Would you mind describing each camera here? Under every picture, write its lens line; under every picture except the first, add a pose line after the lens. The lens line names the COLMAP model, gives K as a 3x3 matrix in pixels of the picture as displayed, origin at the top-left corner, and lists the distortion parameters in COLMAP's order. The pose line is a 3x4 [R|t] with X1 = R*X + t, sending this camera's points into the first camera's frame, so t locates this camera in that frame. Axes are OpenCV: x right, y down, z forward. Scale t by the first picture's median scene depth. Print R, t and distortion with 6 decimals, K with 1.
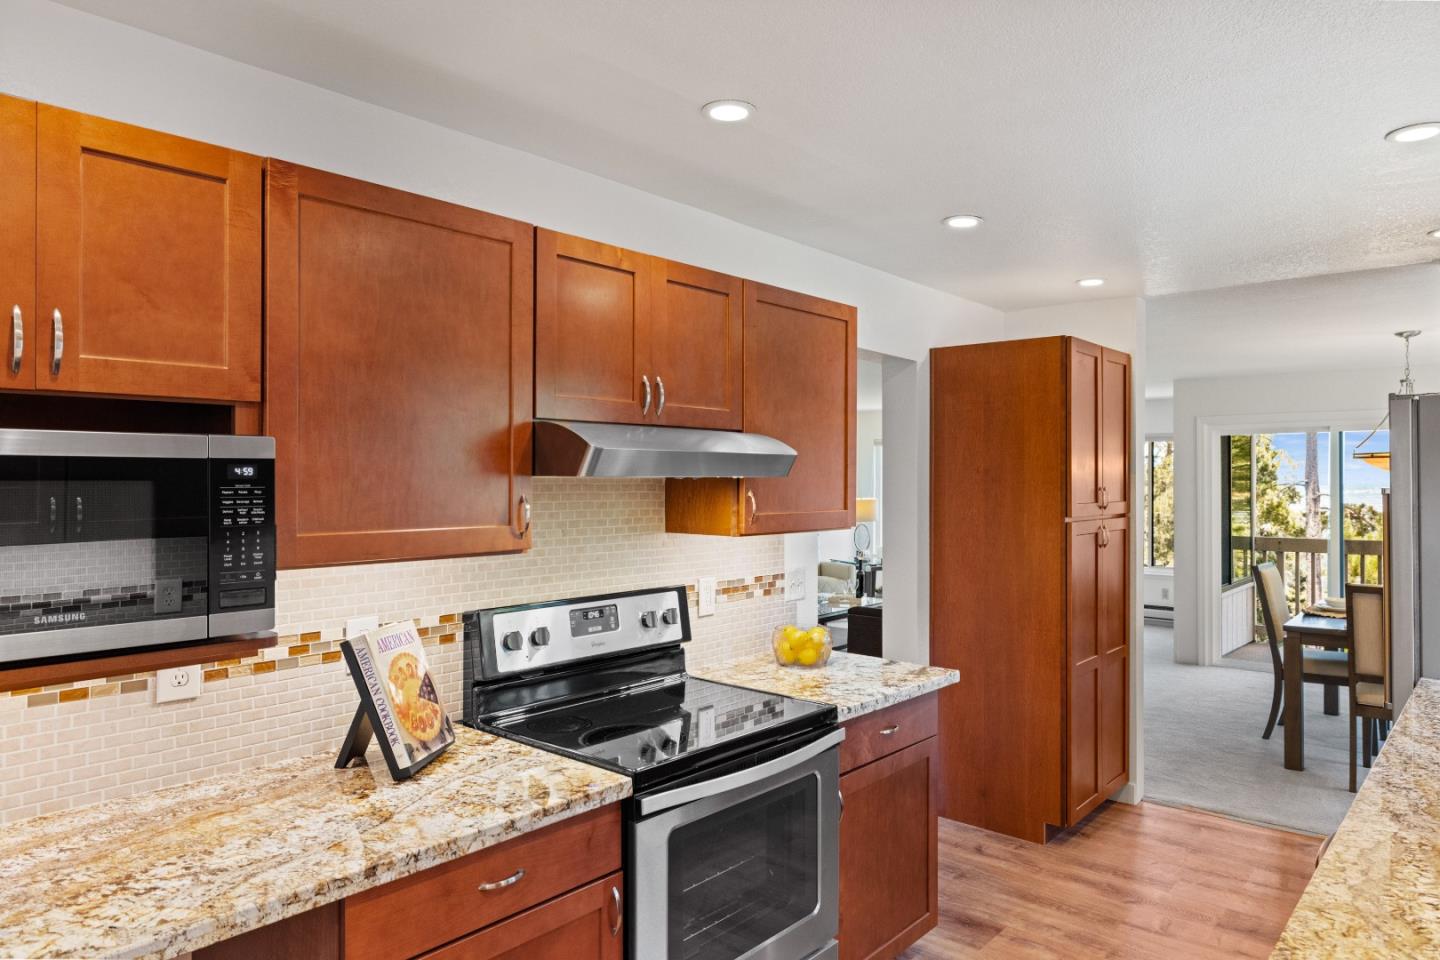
lens RADIAL K [[925.4, 0, 705.6], [0, 925.4, 480.1], [0, 0, 1]] dist [-0.006625, -0.000904]
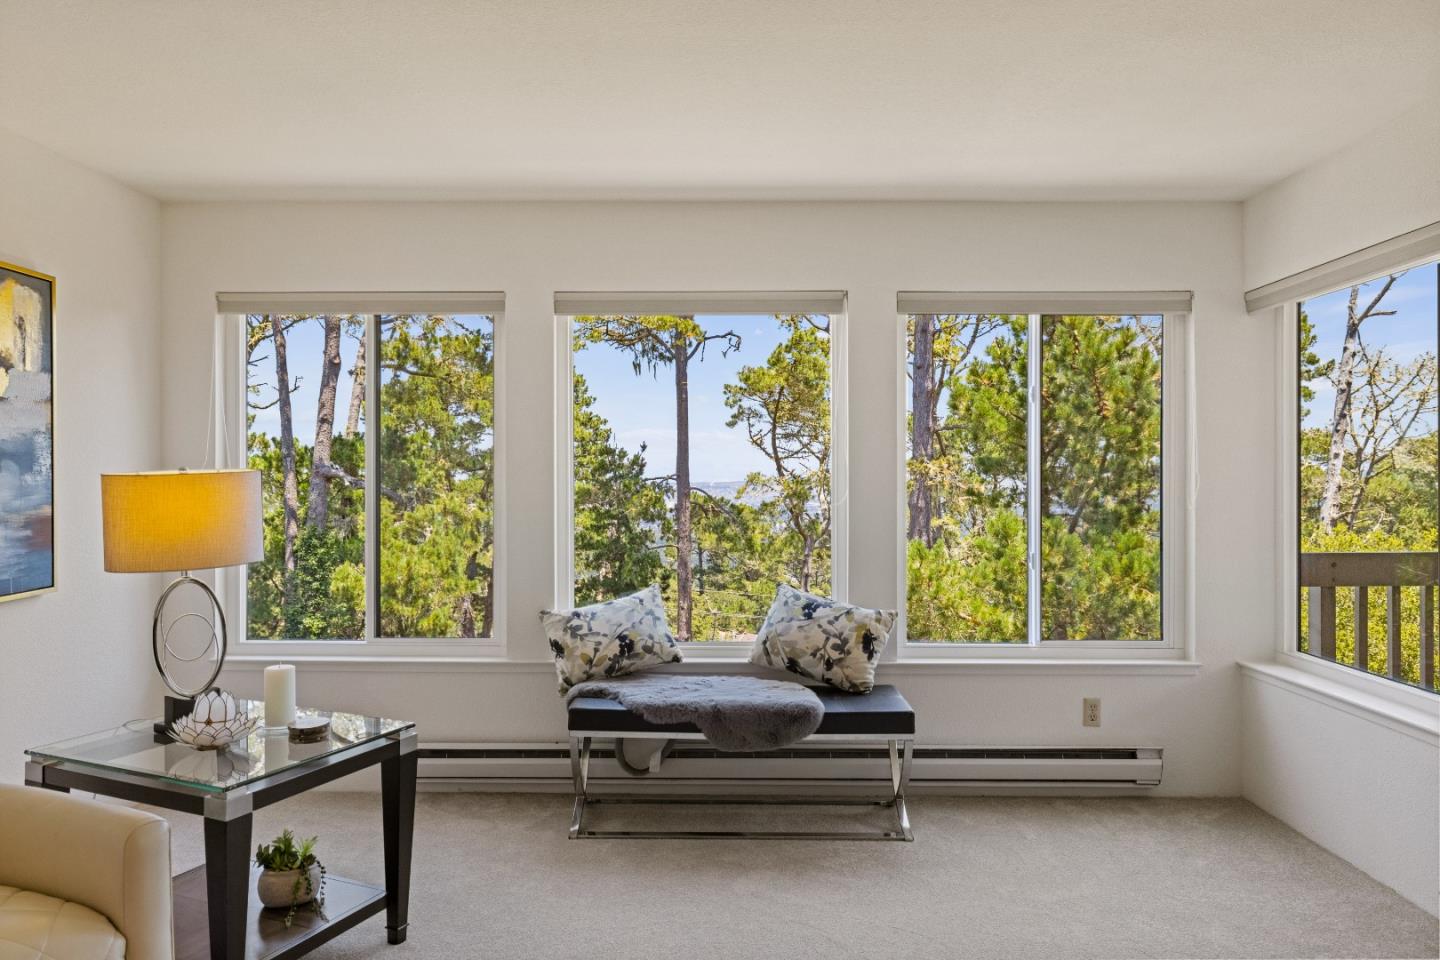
lens RADIAL K [[963.0, 0, 700.5], [0, 963.0, 479.5], [0, 0, 1]] dist [0.011465, -0.009094]
pose [[0.765207, -0.003725, 0.643773, 0.353643], [0.005851, 0.999982, -0.001169, 0.075787], [-0.643757, 0.004662, 0.765216, 2.310497]]
